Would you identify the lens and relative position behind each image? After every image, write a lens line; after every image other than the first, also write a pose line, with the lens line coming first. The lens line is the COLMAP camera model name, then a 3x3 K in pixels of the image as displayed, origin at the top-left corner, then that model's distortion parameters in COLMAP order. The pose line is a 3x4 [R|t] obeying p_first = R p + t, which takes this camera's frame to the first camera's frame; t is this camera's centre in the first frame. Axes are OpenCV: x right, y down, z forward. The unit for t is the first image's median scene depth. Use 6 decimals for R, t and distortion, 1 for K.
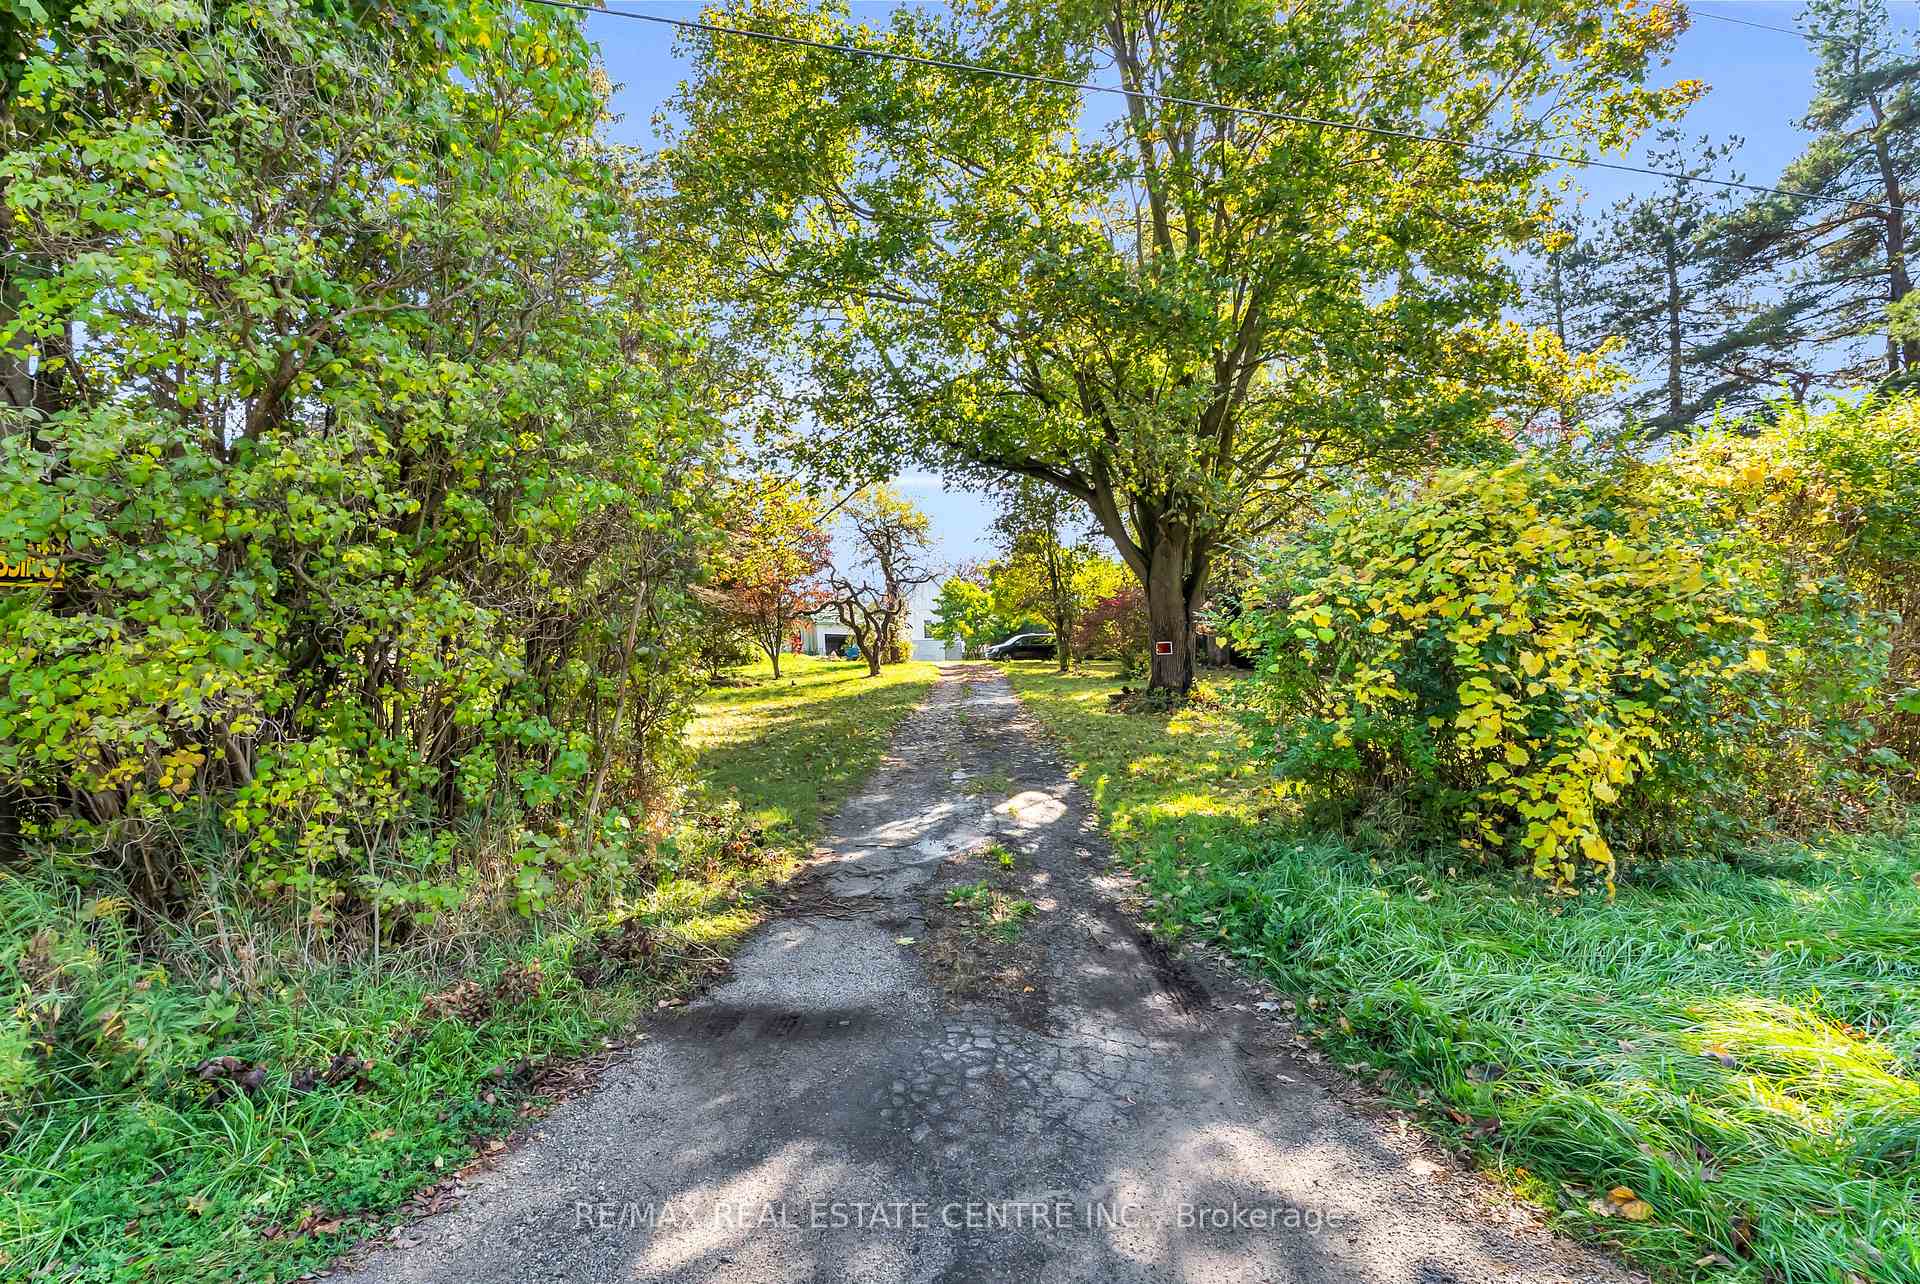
lens RADIAL K [[1685.7, 0, 956.6], [0, 1685.7, 643.7], [0, 0, 1]] dist [0.112364, -0.177579]
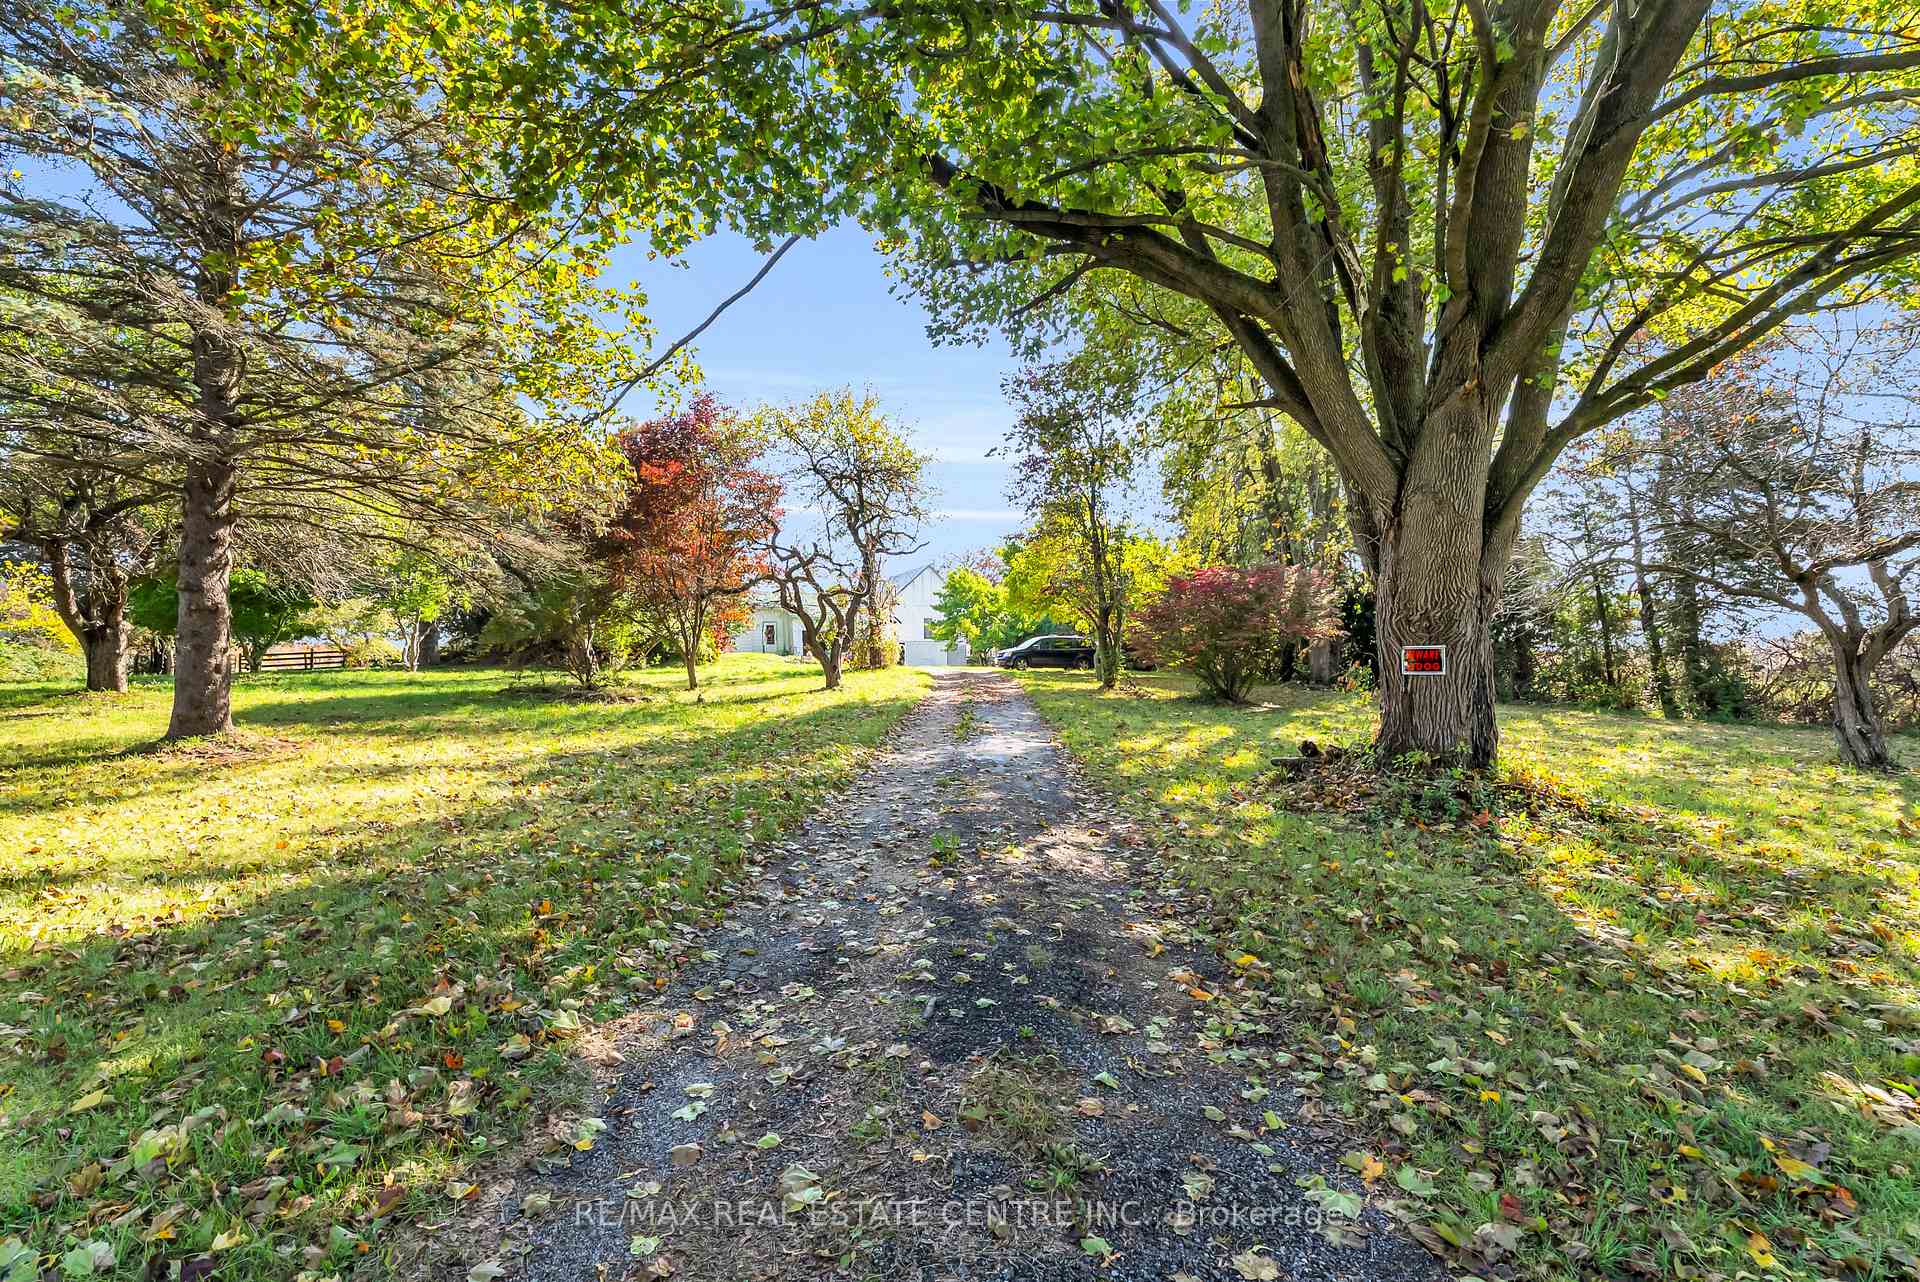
lens RADIAL K [[1685.7, 0, 956.6], [0, 1685.7, 642.7], [0, 0, 1]] dist [0.112364, -0.177579]
pose [[0.999651, 0.026107, -0.003938, 0.002450], [-0.026117, 0.999656, -0.002576, 0.001090], [0.003870, 0.002678, 0.999989, 0.275560]]
